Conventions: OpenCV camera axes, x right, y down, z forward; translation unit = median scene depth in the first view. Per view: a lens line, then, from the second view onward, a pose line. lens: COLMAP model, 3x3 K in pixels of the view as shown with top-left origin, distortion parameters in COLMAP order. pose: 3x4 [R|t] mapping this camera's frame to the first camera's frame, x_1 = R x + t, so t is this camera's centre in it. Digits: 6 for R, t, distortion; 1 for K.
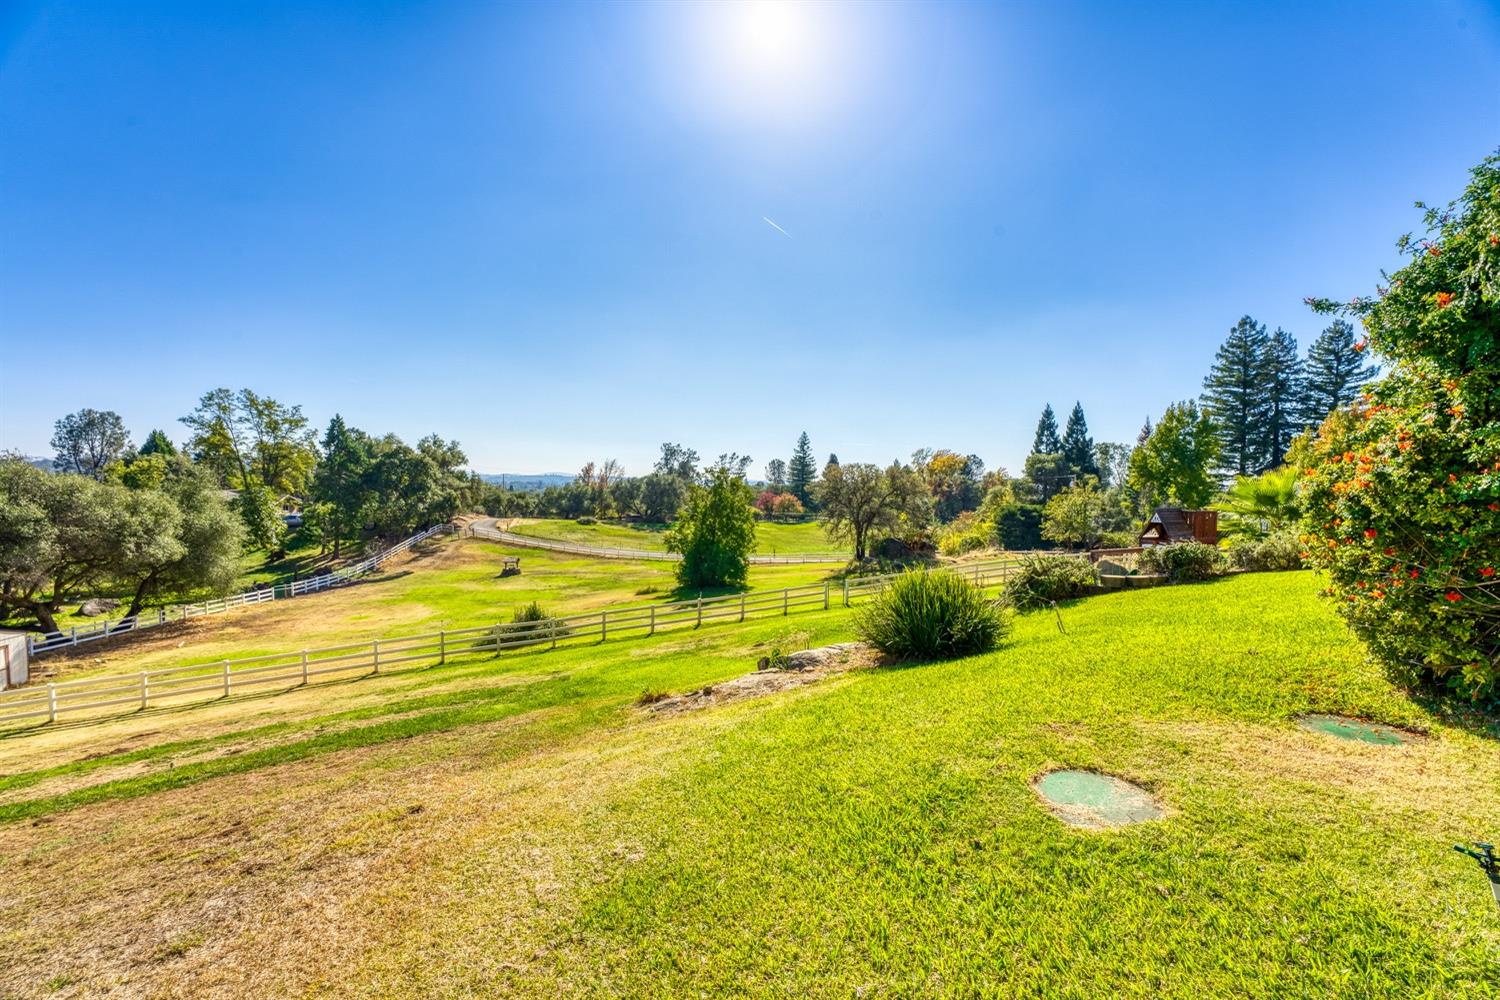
lens RADIAL K [[604.1, 0, 747.8], [0, 604.1, 500.7], [0, 0, 1]] dist [-0.022165, 0.000416]
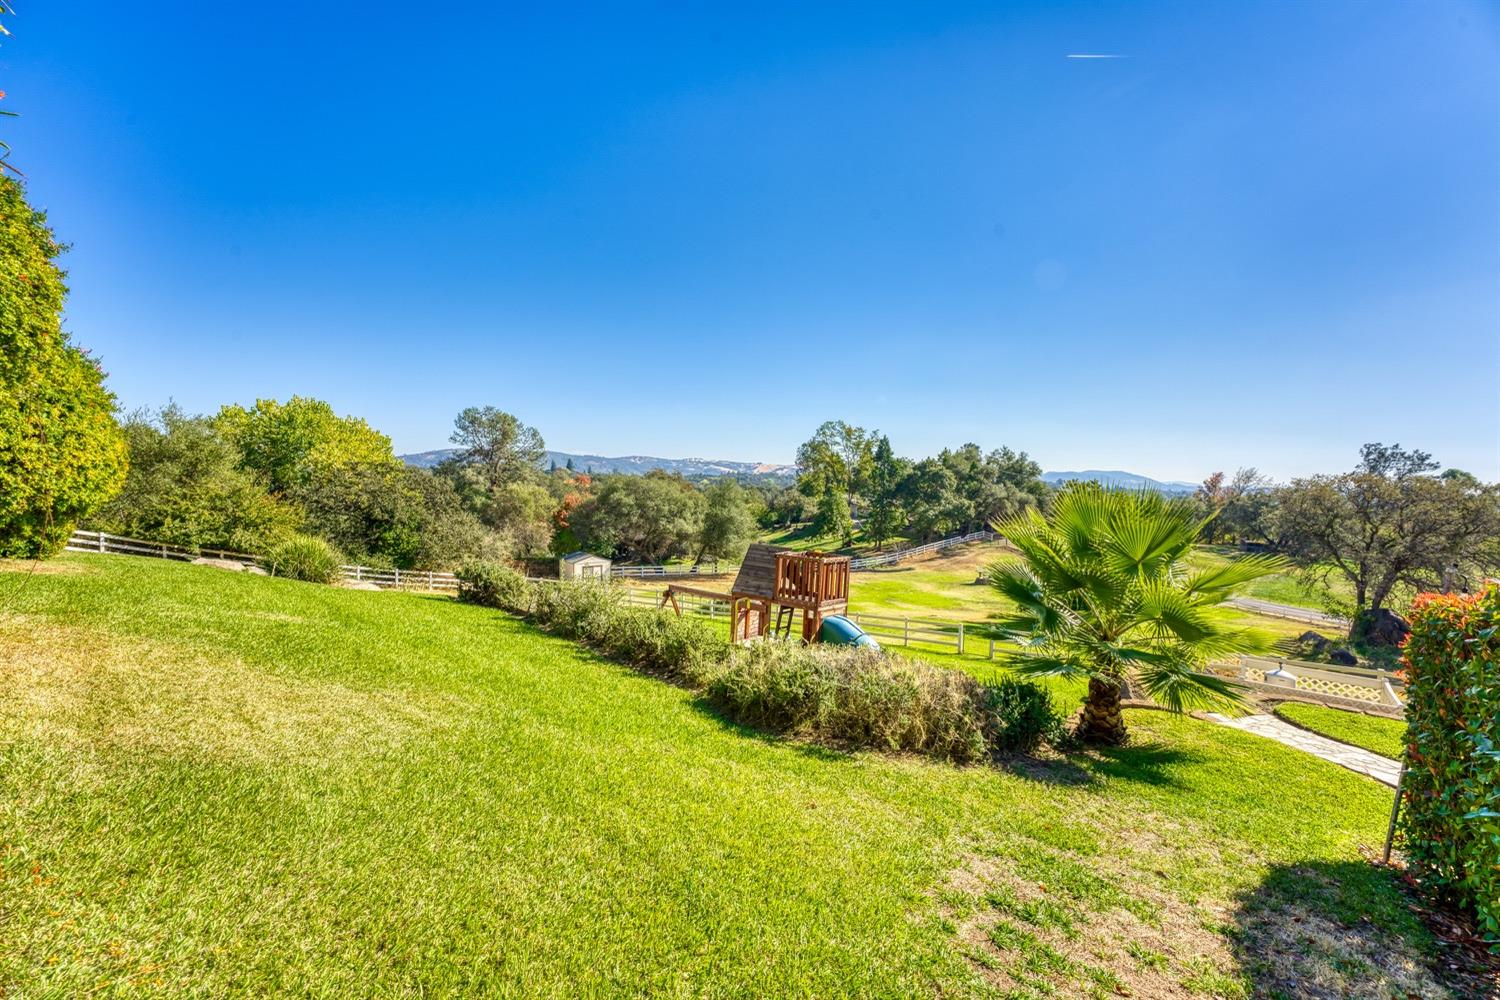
lens RADIAL K [[615.3, 0, 746.1], [0, 615.3, 503.5], [0, 0, 1]] dist [-0.021770, -0.000033]
pose [[0.484211, 0.038491, -0.874104, 0.257083], [-0.049294, 0.998645, 0.016669, -0.008883], [0.873562, 0.035017, 0.485452, 0.115720]]
